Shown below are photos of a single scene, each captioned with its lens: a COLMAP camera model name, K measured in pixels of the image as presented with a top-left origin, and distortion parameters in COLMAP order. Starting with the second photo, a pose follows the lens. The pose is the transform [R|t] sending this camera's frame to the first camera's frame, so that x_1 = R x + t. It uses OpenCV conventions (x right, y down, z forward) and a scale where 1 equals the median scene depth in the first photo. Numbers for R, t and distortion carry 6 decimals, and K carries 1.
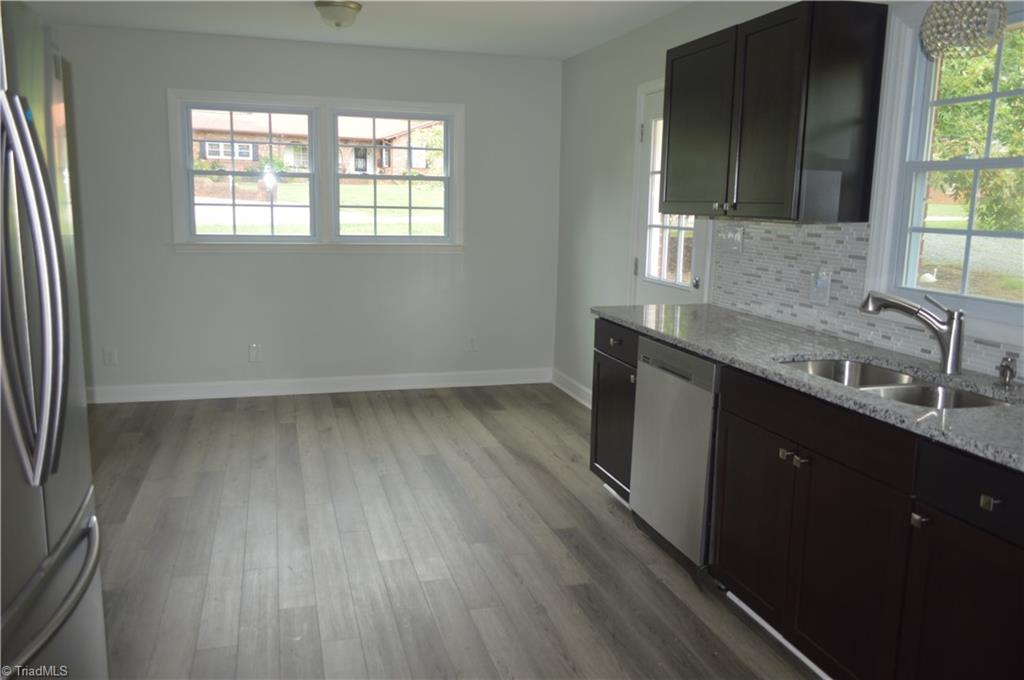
lens RADIAL K [[801.3, 0, 518.3], [0, 801.3, 341.6], [0, 0, 1]] dist [-0.024627, 0.009707]
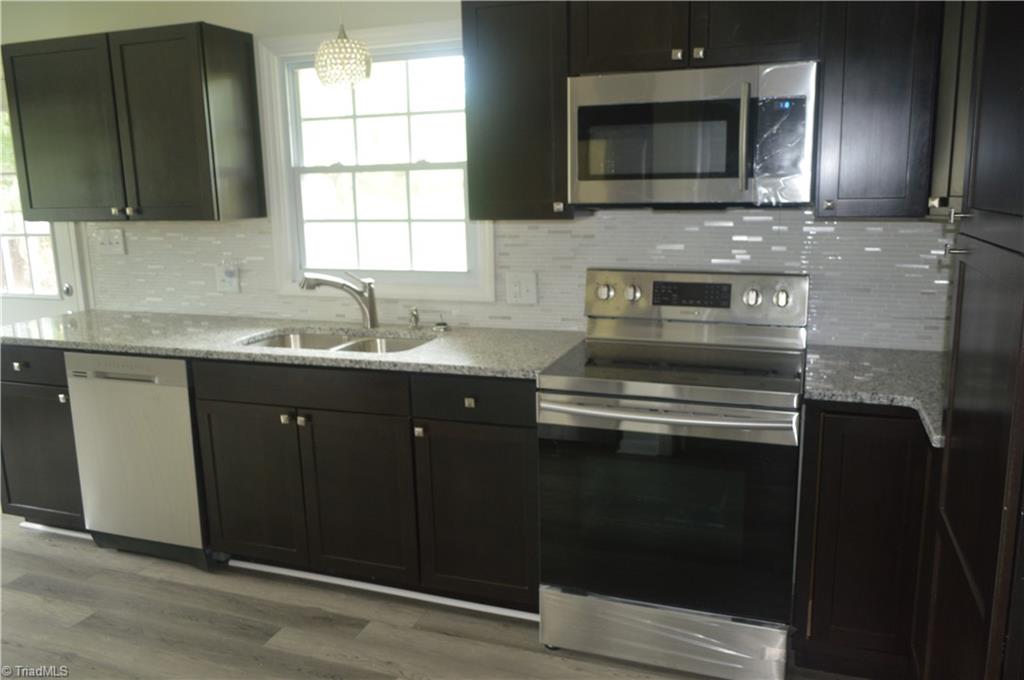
lens RADIAL K [[801.3, 0, 516.6], [0, 801.3, 337.6], [0, 0, 1]] dist [-0.024627, 0.009707]
pose [[0.594602, -0.187928, 0.781749, -0.333370], [0.170333, 0.979674, 0.105952, -0.041435], [-0.785770, 0.070159, 0.614526, -0.009034]]
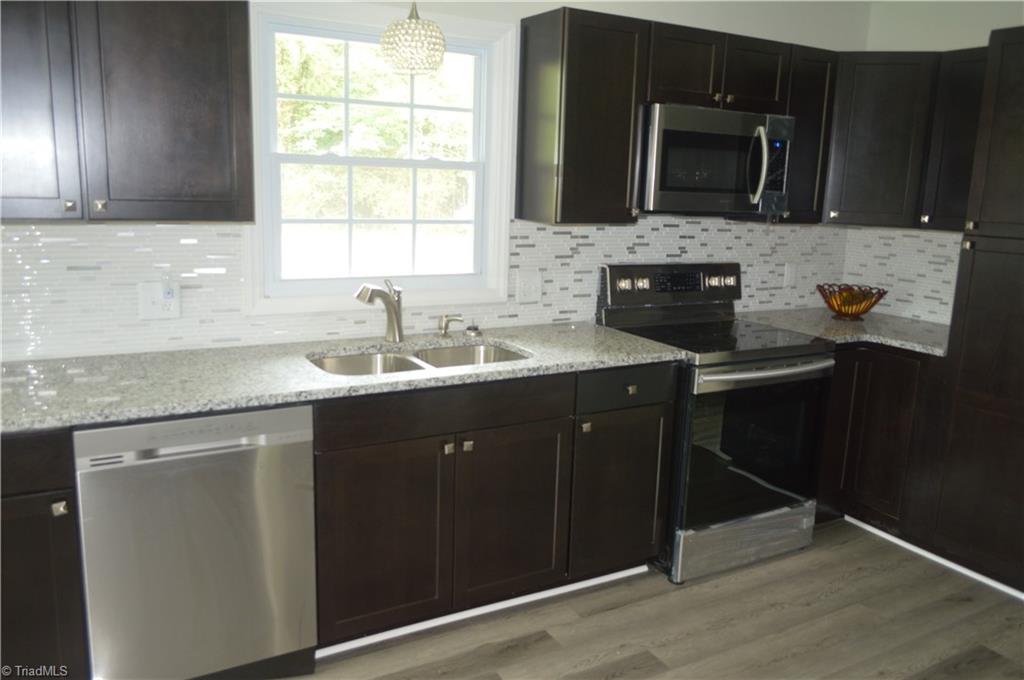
lens RADIAL K [[801.3, 0, 511.3], [0, 801.3, 337.9], [0, 0, 1]] dist [-0.024627, 0.009707]
pose [[-0.231825, -0.219965, 0.947561, -0.584247], [0.126364, 0.959035, 0.253544, -0.228784], [-0.964515, 0.178516, -0.194533, 0.987663]]
